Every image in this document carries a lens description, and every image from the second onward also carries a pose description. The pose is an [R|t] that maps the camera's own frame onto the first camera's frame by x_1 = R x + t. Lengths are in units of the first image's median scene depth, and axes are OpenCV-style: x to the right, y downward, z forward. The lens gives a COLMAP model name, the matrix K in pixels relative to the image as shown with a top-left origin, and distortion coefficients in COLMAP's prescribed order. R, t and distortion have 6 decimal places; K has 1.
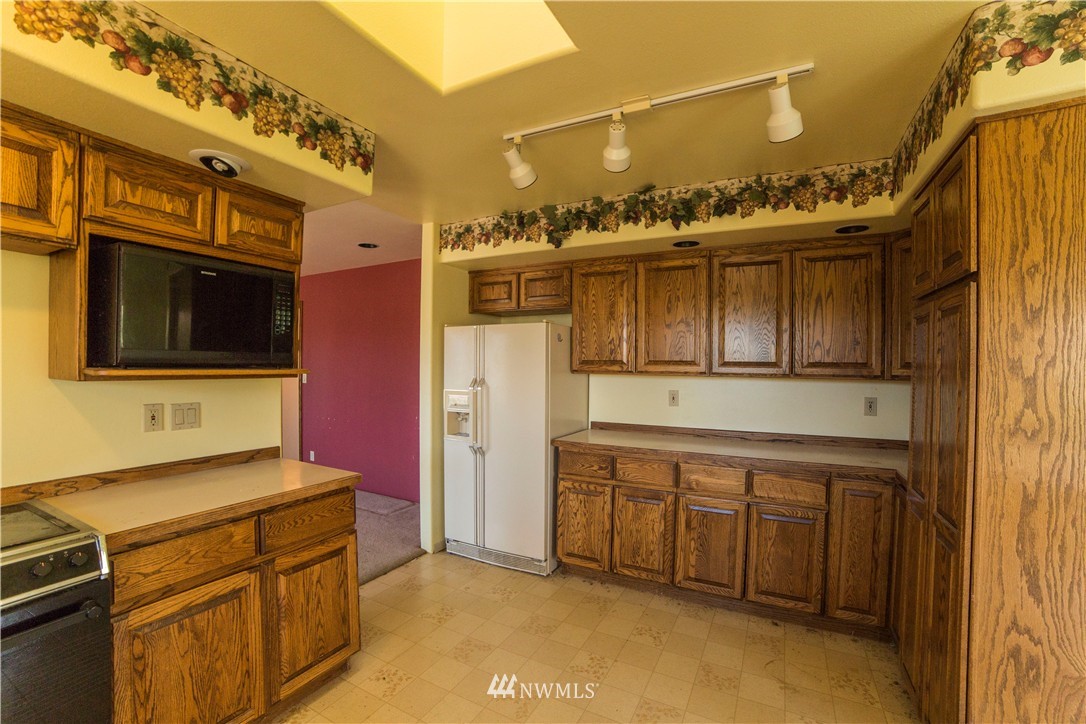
lens RADIAL K [[465.5, 0, 557.3], [0, 465.5, 367.9], [0, 0, 1]] dist [-0.119087, 0.038072]
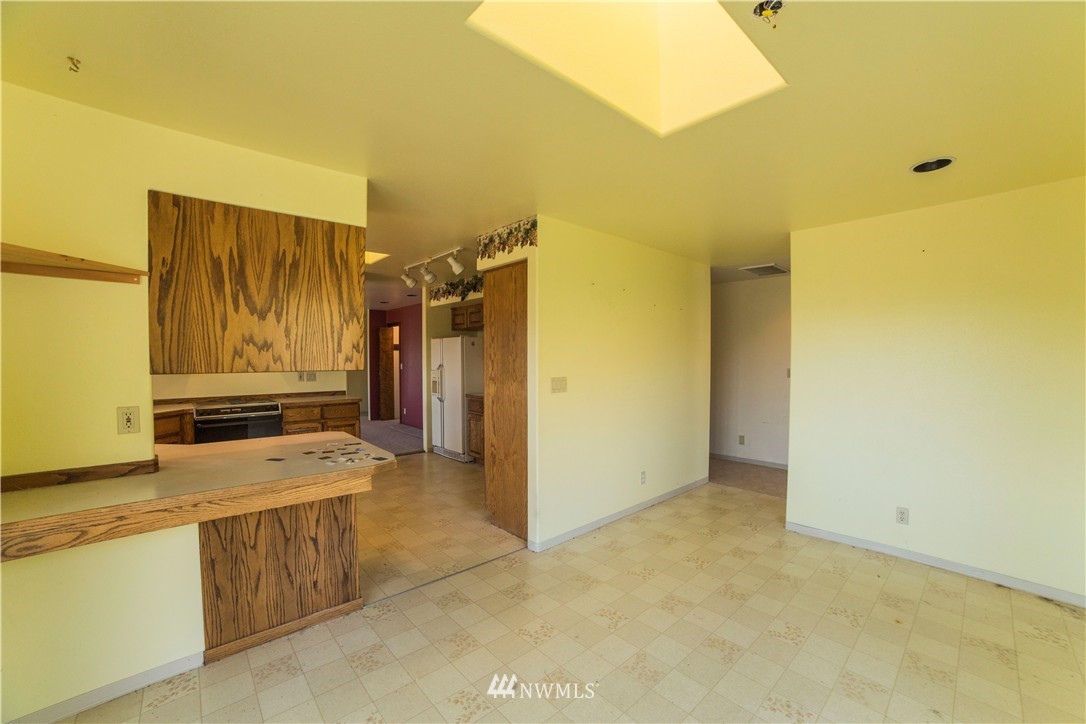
lens RADIAL K [[465.5, 0, 557.3], [0, 465.5, 367.9], [0, 0, 1]] dist [-0.119087, 0.038072]
pose [[0.934776, -0.000320, -0.355237, 1.100591], [0.005371, 0.999898, 0.013233, 0.014955], [0.355196, -0.014278, 0.934683, -0.765264]]
